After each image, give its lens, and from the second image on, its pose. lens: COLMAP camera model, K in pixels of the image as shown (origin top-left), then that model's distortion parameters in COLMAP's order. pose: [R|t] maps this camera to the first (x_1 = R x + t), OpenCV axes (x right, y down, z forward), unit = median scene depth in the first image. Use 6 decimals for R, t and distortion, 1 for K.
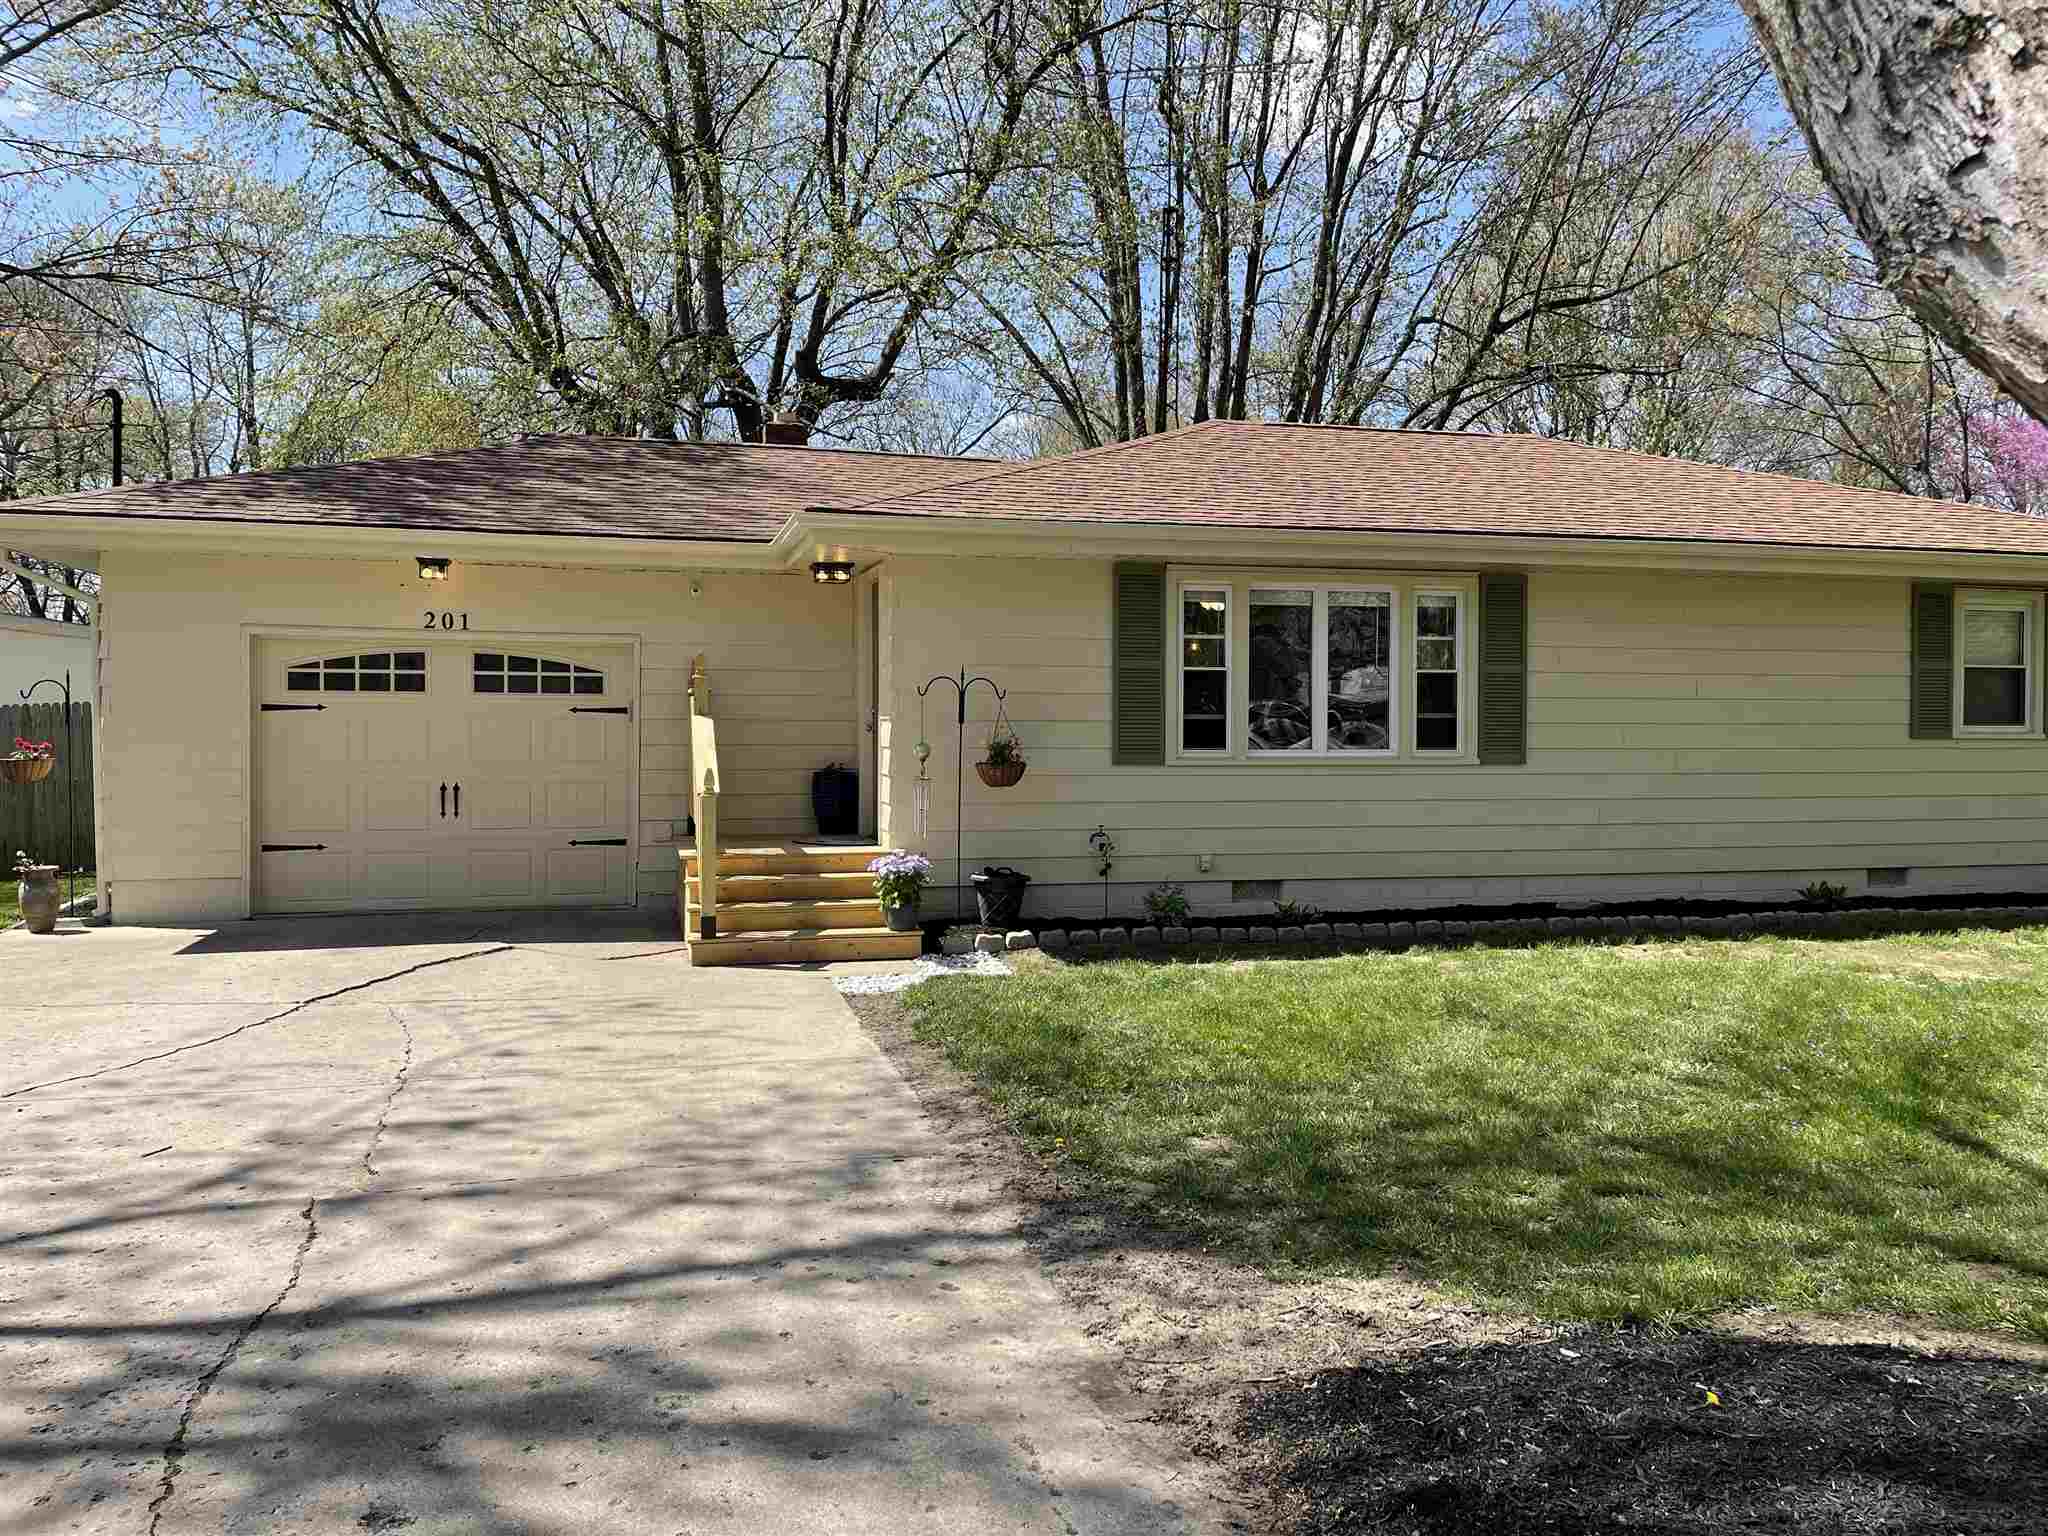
lens RADIAL K [[1538.6, 0, 1021.6], [0, 1538.6, 766.8], [0, 0, 1]] dist [0.076756, -0.087181]
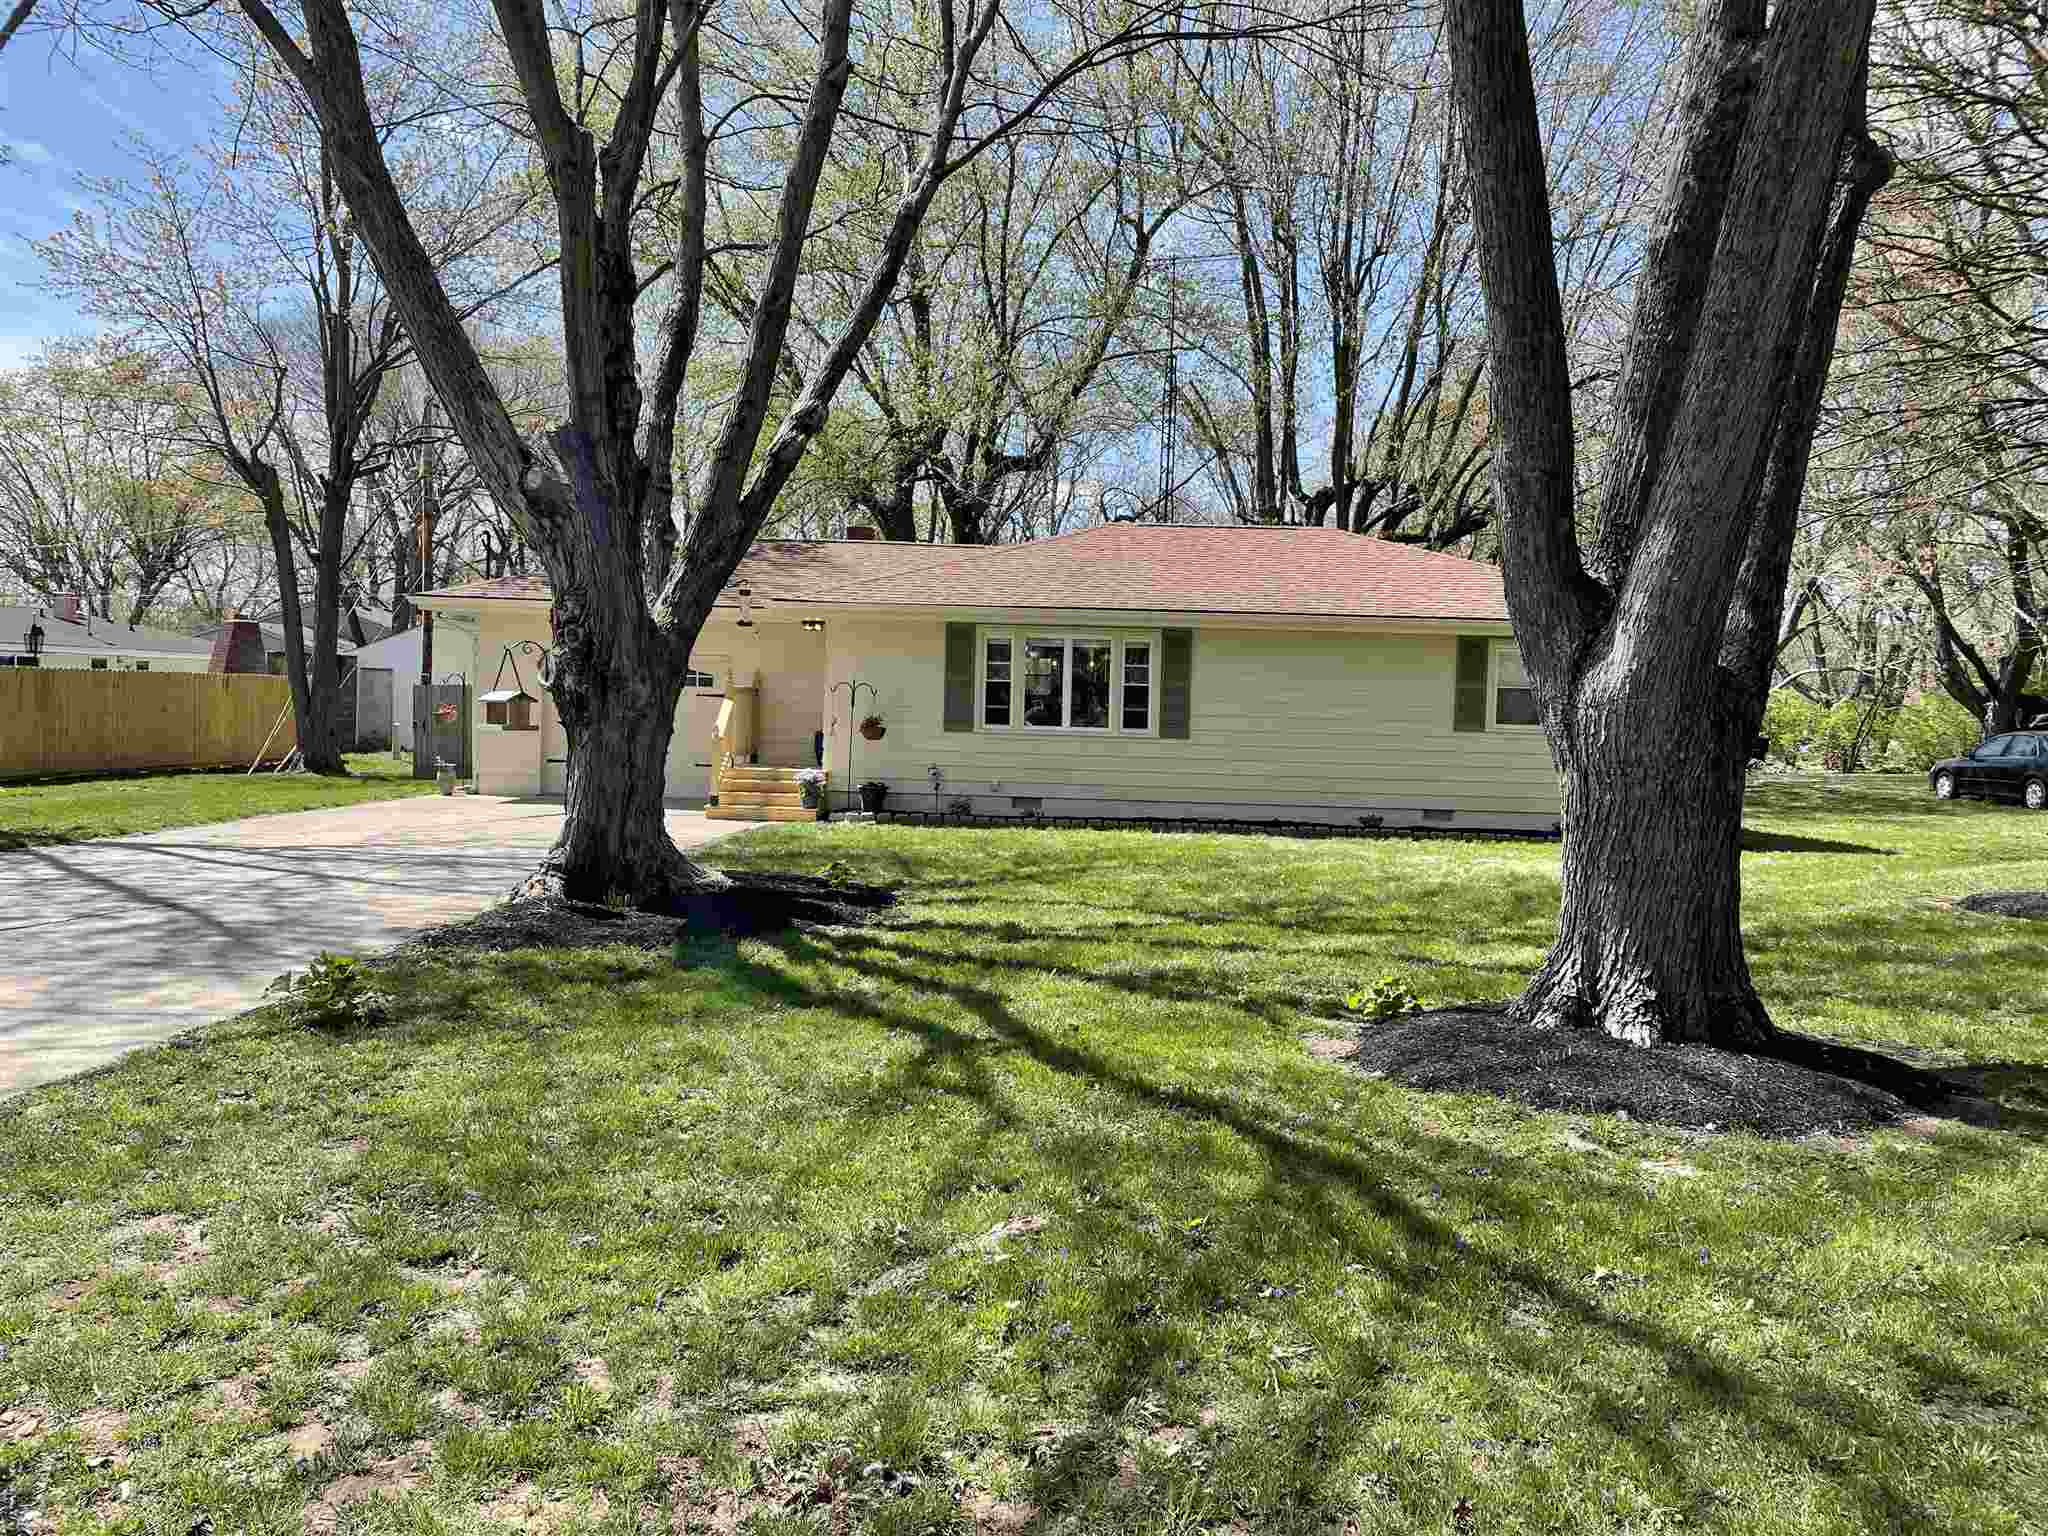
lens RADIAL K [[1538.6, 0, 1026.3], [0, 1538.6, 768.1], [0, 0, 1]] dist [0.076756, -0.087181]
pose [[0.963873, 0.036218, -0.263888, 0.626103], [-0.033552, 0.999330, 0.014605, 0.012286], [0.264240, -0.005223, 0.964443, -0.748708]]
